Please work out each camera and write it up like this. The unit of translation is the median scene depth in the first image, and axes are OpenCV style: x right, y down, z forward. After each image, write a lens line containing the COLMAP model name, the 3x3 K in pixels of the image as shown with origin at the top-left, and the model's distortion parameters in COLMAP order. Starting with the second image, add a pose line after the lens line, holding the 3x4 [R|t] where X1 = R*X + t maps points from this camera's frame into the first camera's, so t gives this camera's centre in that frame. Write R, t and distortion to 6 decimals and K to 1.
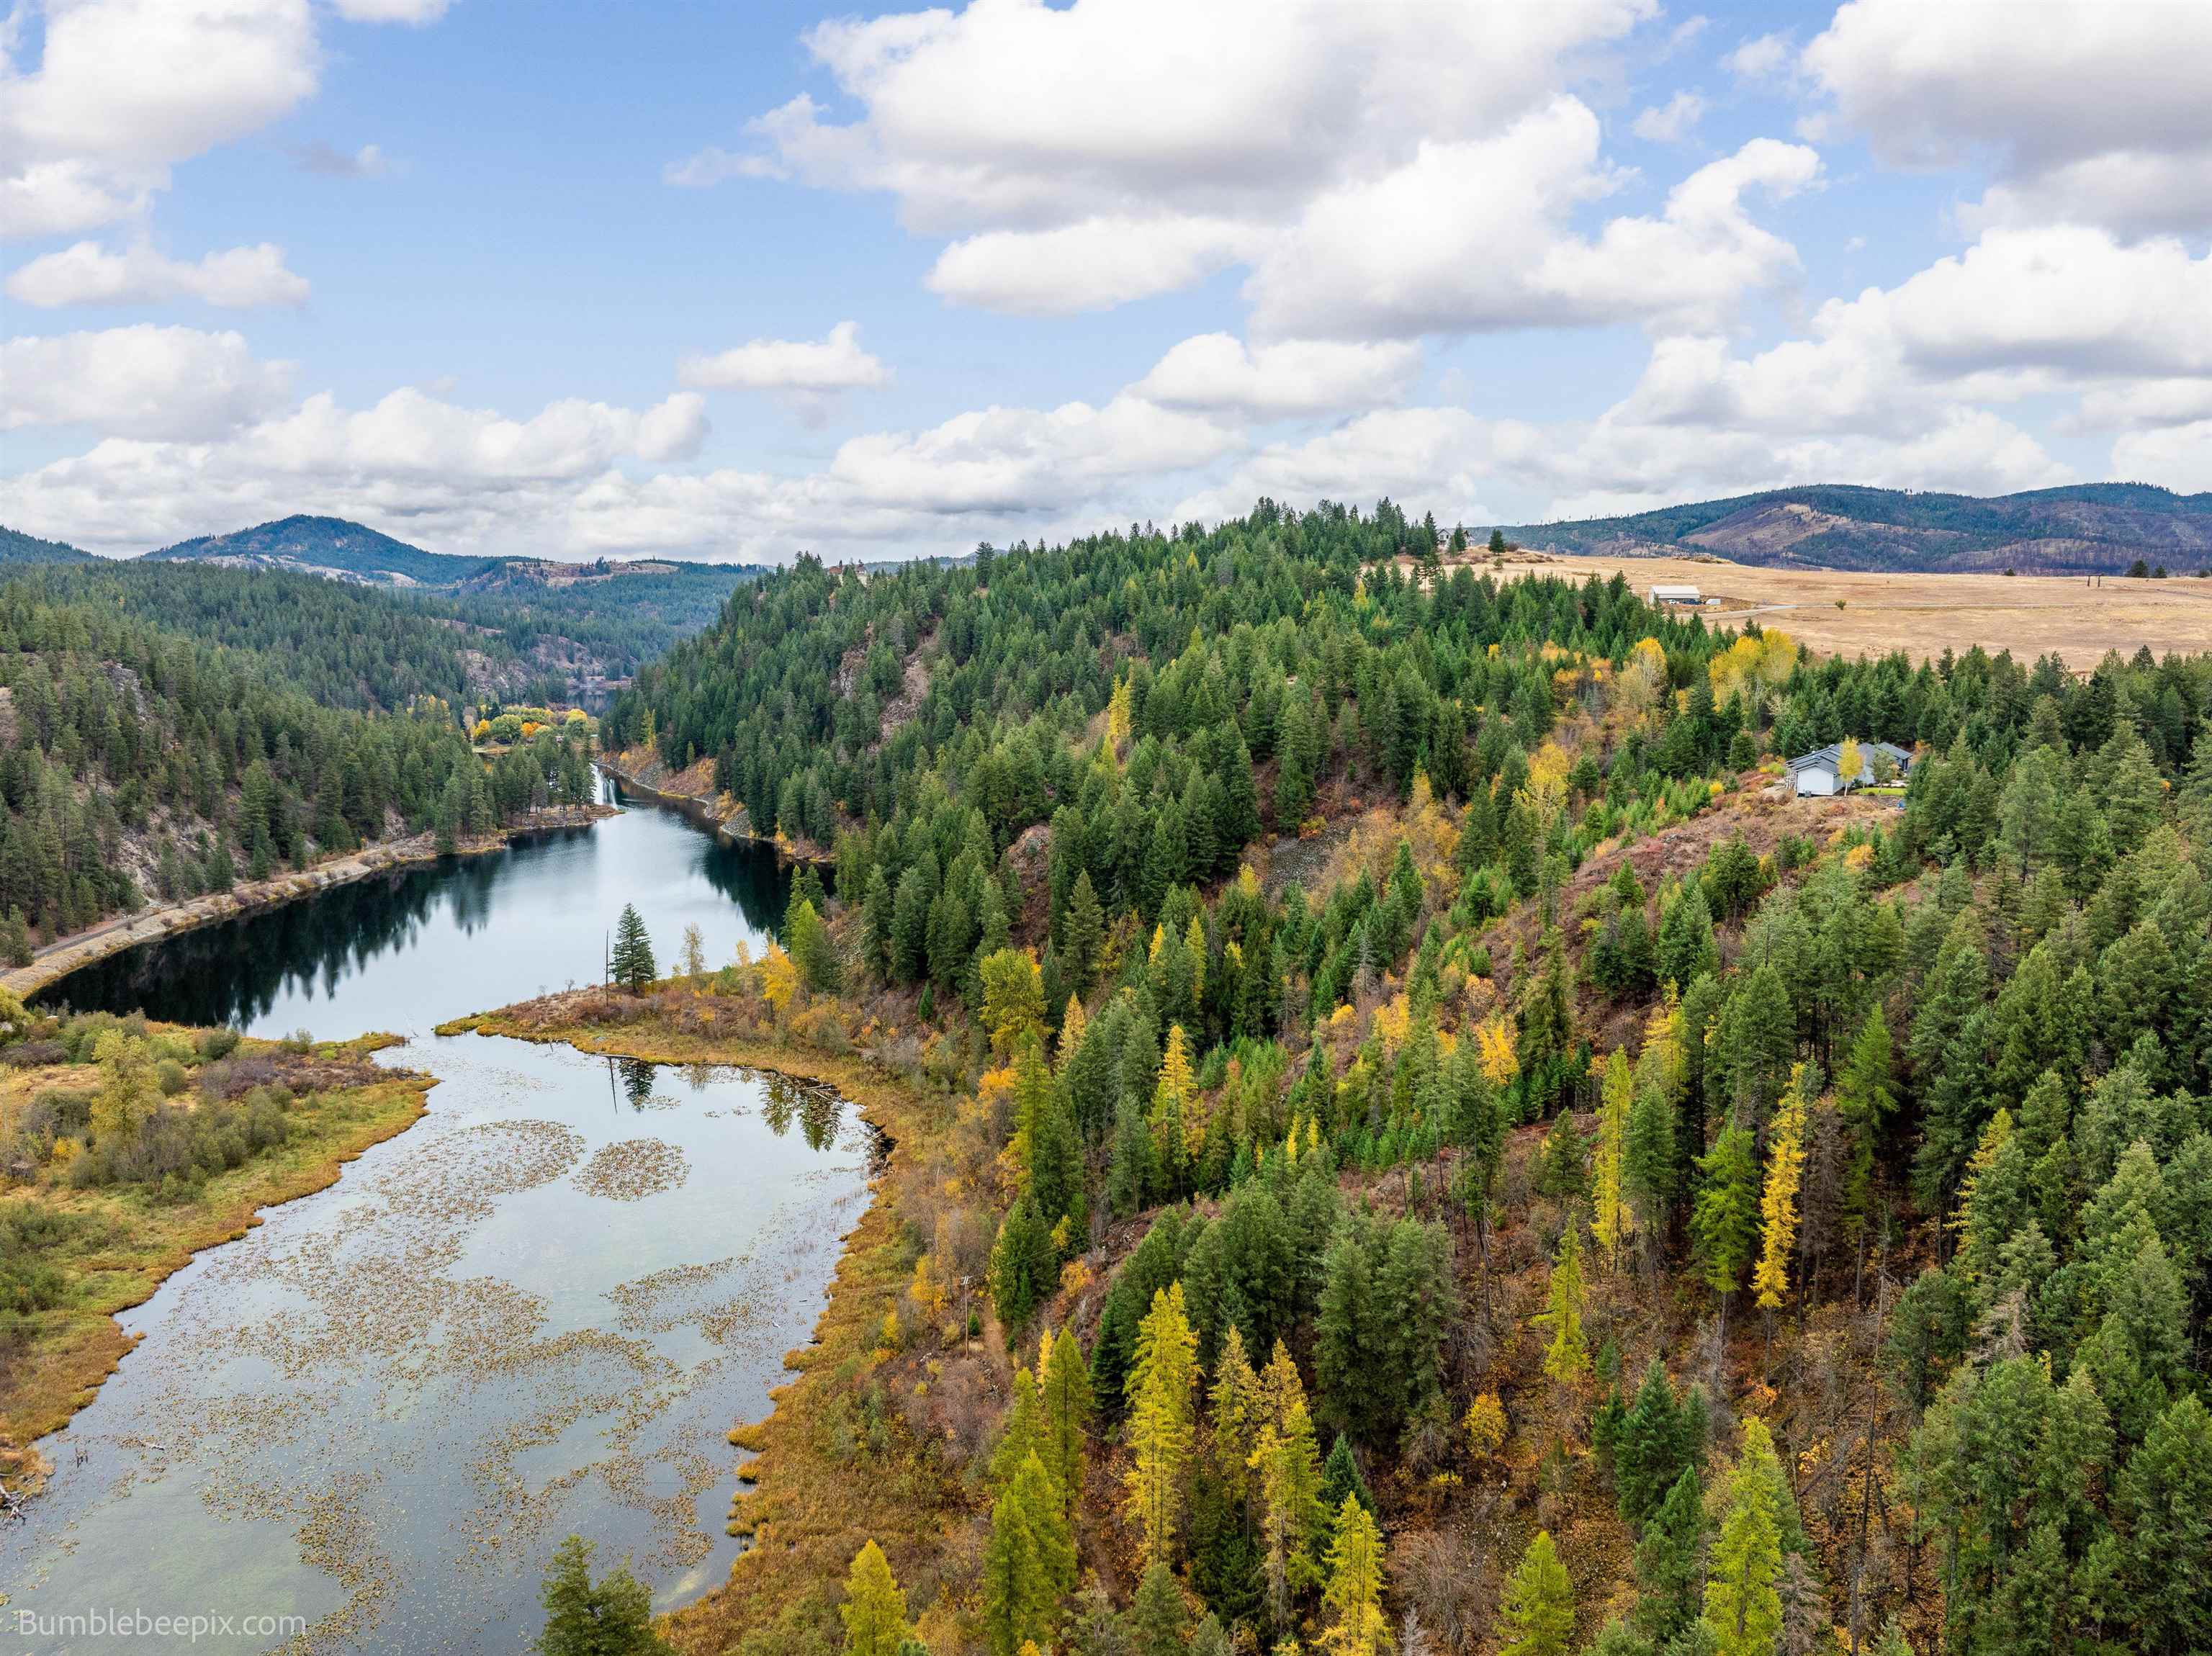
lens RADIAL K [[1566.8, 0, 1106.4], [0, 1566.8, 816.3], [0, 0, 1]] dist [-0.031175, -0.004535]
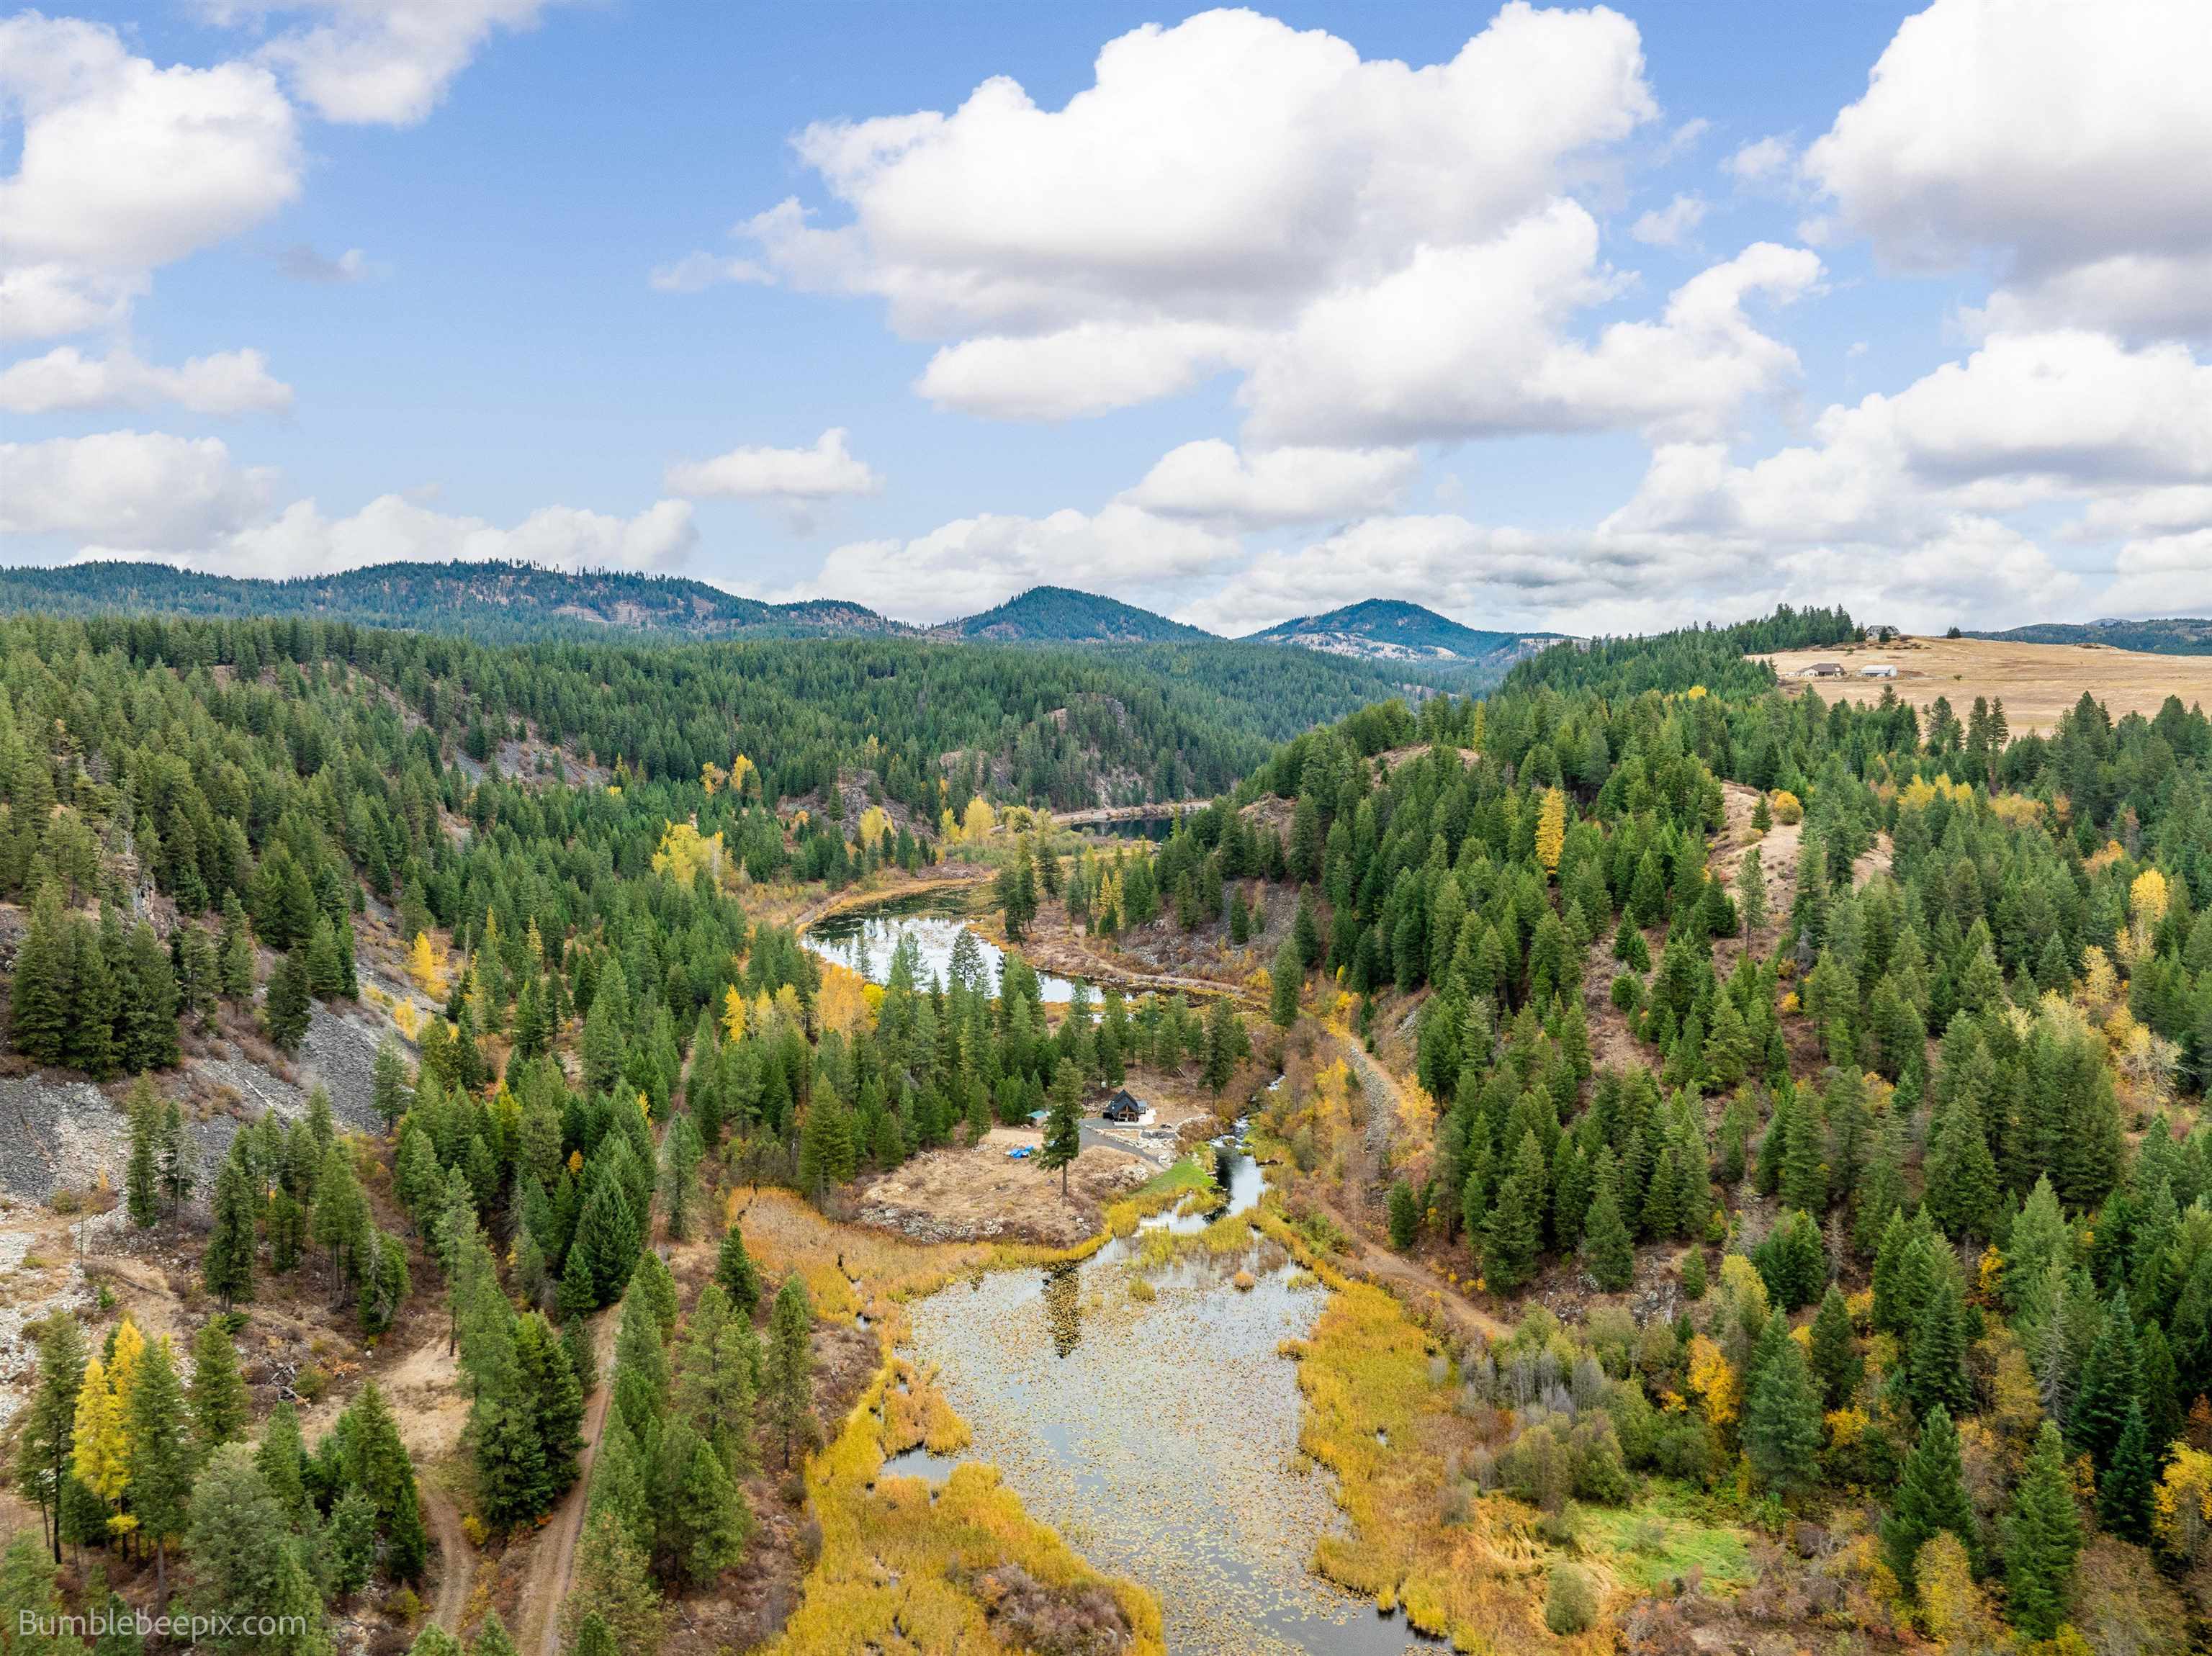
lens RADIAL K [[1566.8, 0, 1108.3], [0, 1566.8, 824.4], [0, 0, 1]] dist [-0.031175, -0.004535]
pose [[0.790105, 0.064294, -0.609590, 0.571368], [-0.089289, 0.995948, -0.010686, 0.081605], [0.606433, 0.062873, 0.792645, -0.580689]]
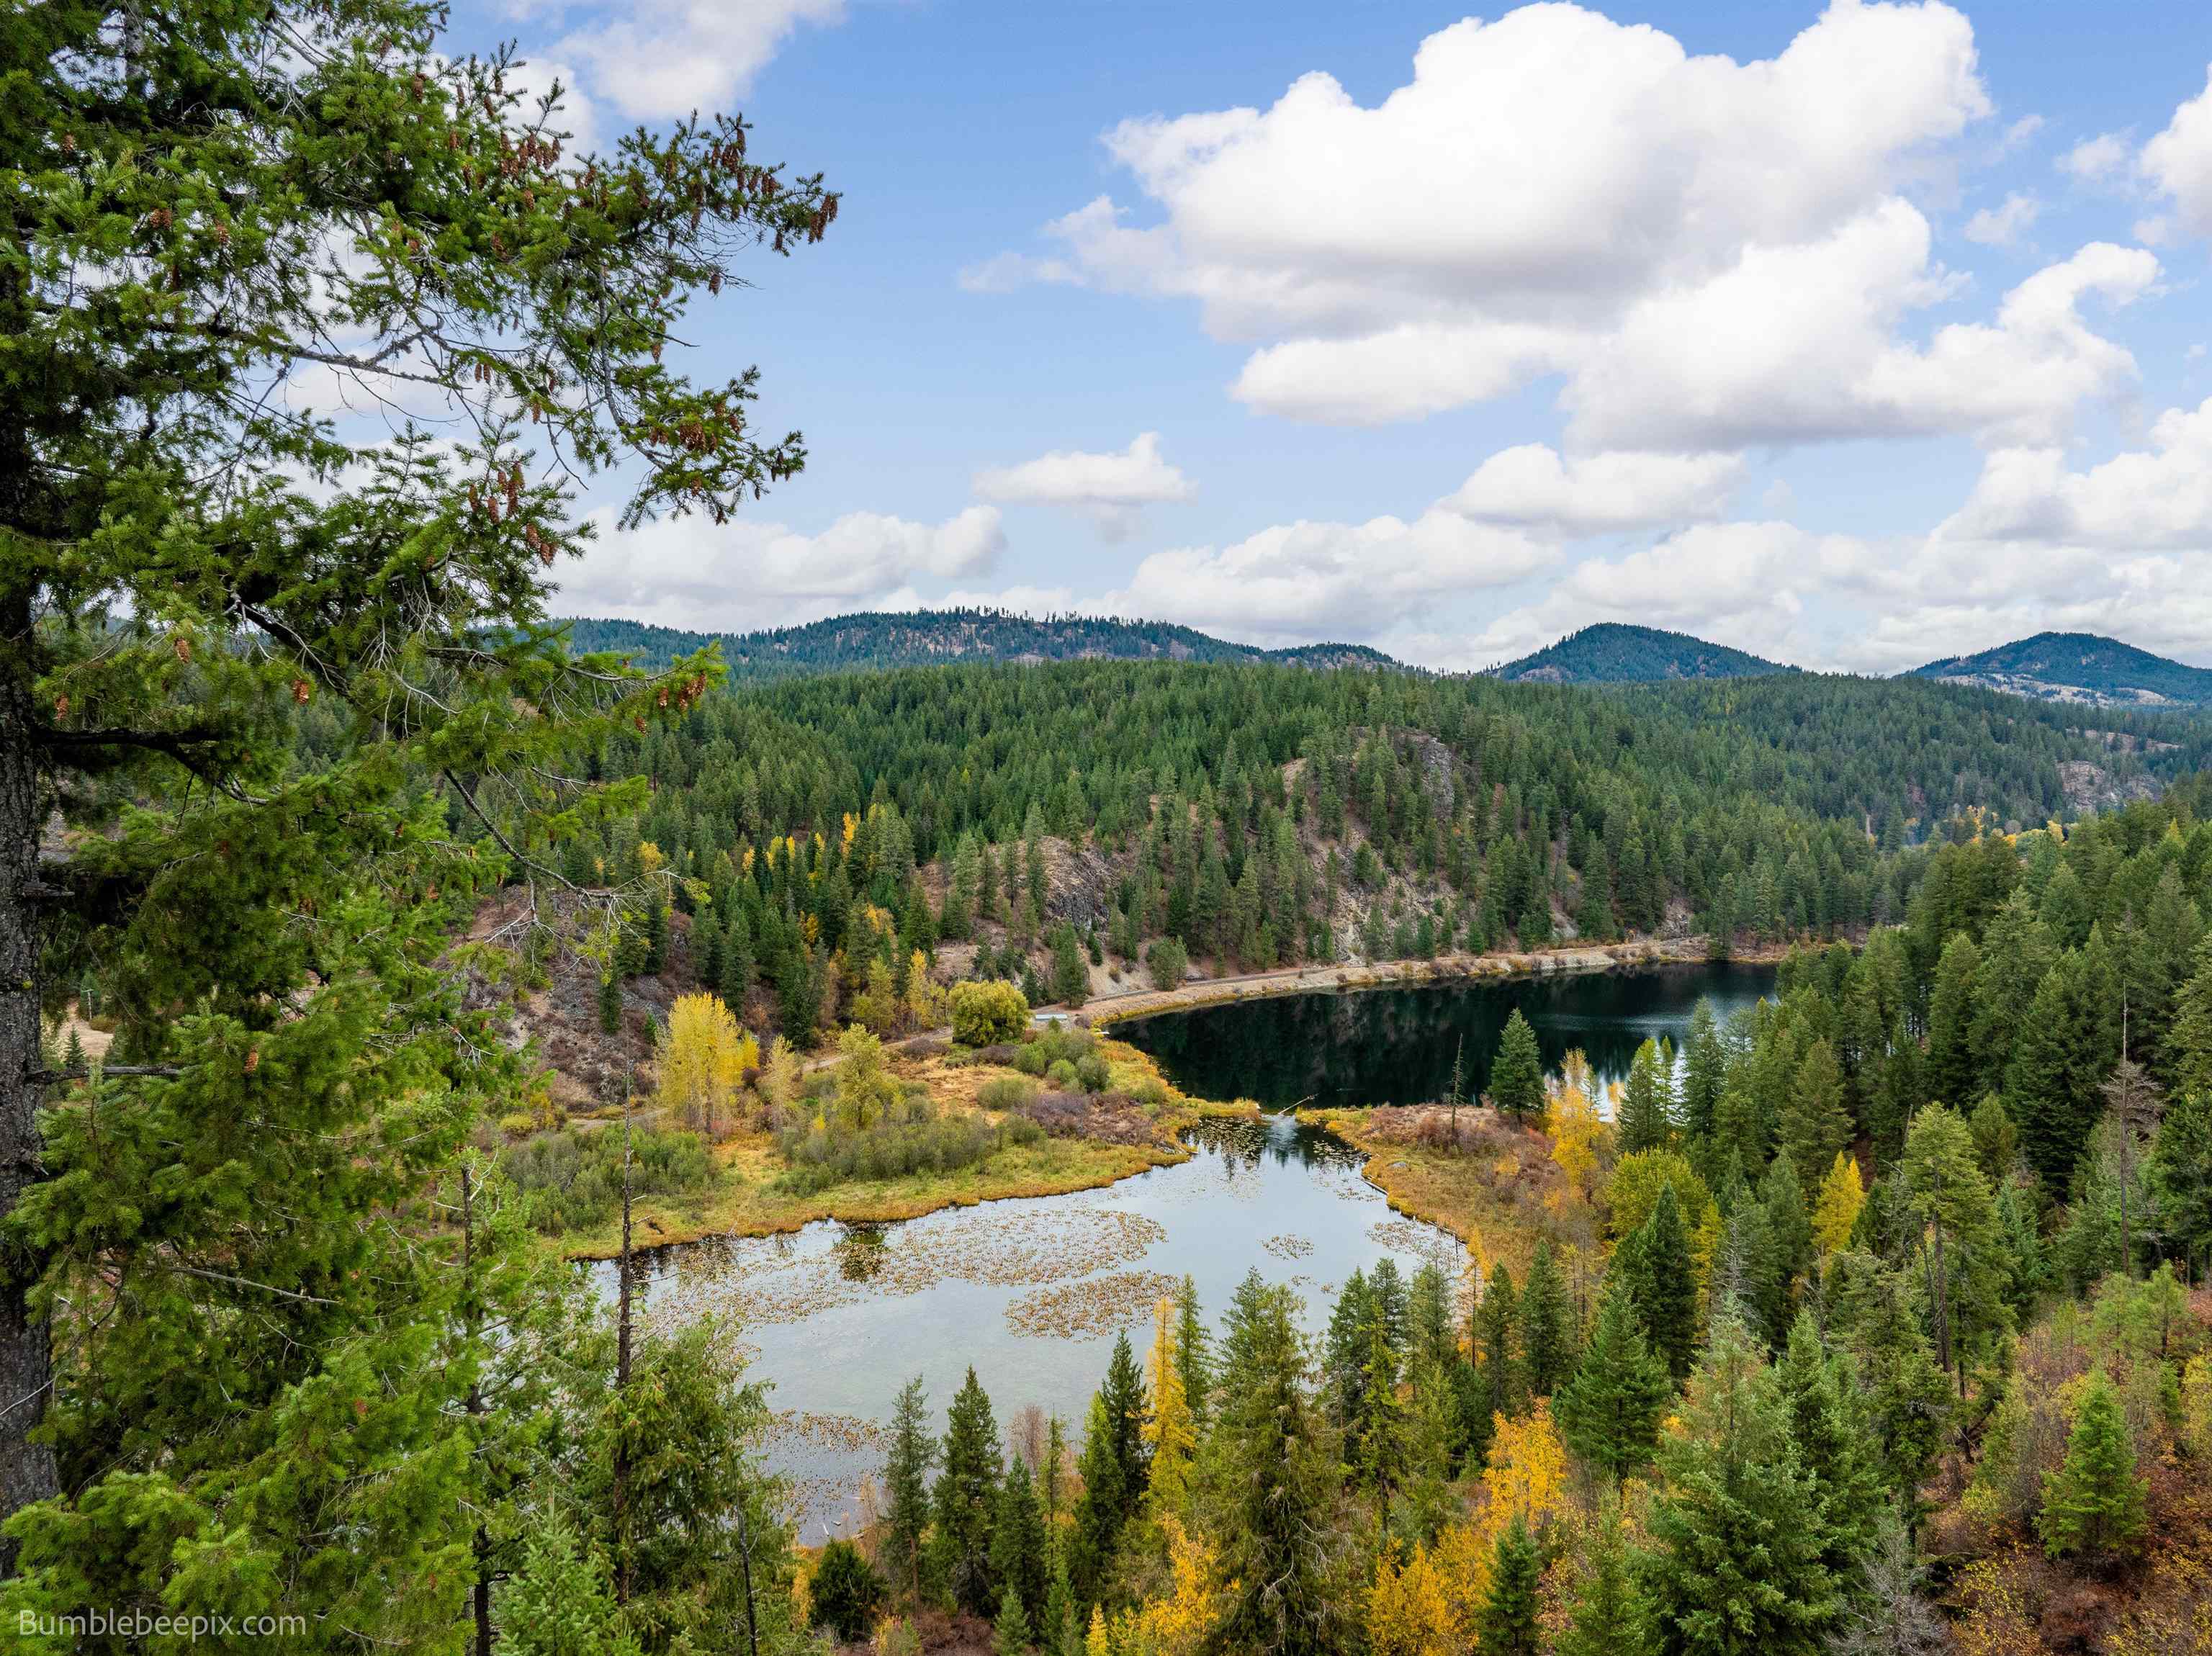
lens RADIAL K [[1566.8, 0, 1098.9], [0, 1566.8, 814.9], [0, 0, 1]] dist [-0.031175, -0.004535]
pose [[0.502201, 0.042869, -0.863688, 0.157481], [-0.112850, 0.993478, -0.016308, -0.002770], [0.857356, 0.105657, 0.503763, 0.248348]]
